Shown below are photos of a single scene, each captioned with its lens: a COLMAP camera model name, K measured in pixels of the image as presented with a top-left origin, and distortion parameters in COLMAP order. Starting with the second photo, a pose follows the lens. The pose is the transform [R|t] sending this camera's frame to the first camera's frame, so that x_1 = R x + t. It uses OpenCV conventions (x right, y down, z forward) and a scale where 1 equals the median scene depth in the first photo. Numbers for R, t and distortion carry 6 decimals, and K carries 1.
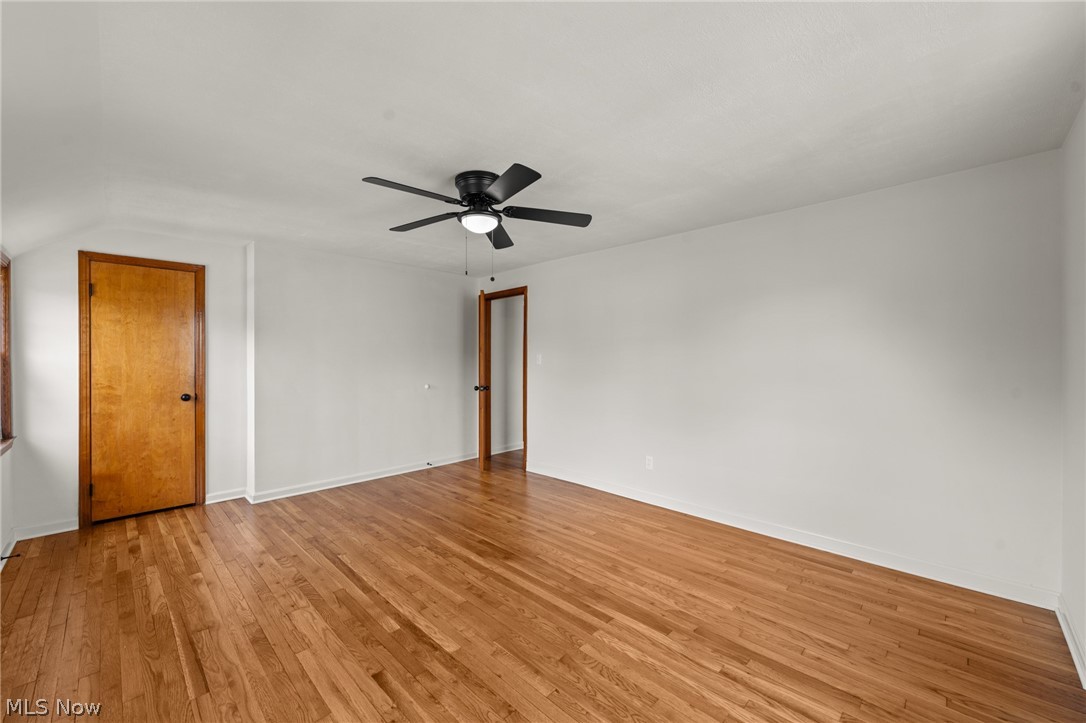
lens RADIAL K [[424.5, 0, 548.2], [0, 424.5, 358.3], [0, 0, 1]] dist [-0.001114, -0.000122]
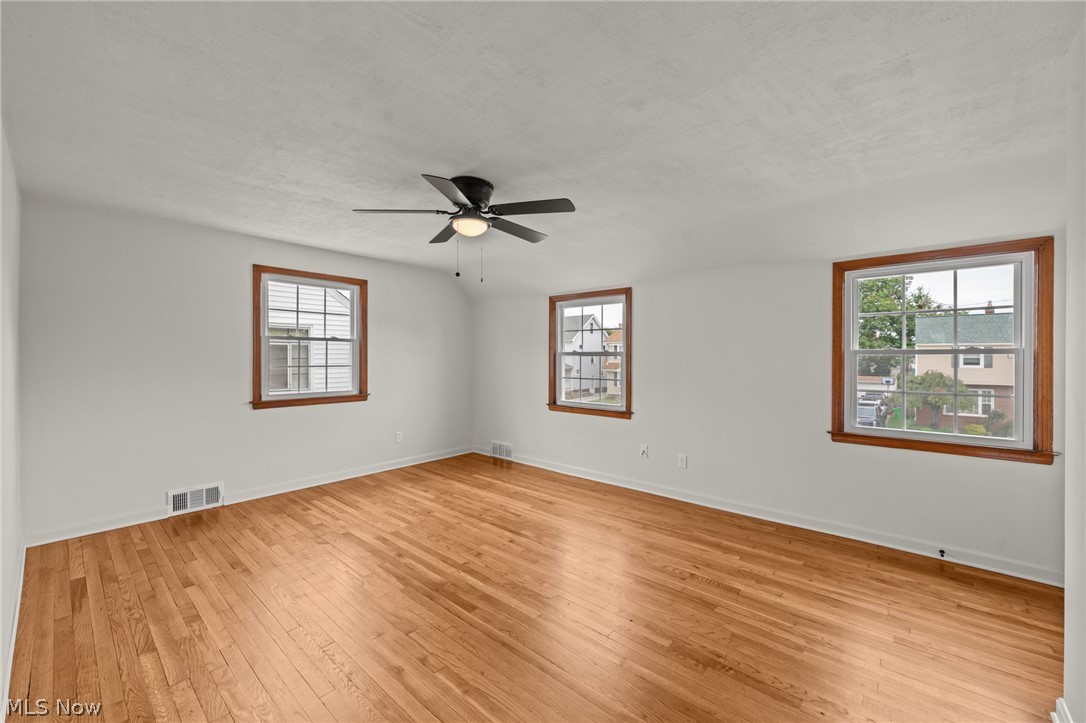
lens RADIAL K [[424.5, 0, 548.2], [0, 424.5, 358.3], [0, 0, 1]] dist [-0.001114, -0.000122]
pose [[-0.998297, -0.001067, -0.058319, -0.289353], [-0.001006, 0.999999, -0.001085, 0.006859], [0.058320, -0.001024, -0.998297, 2.045683]]
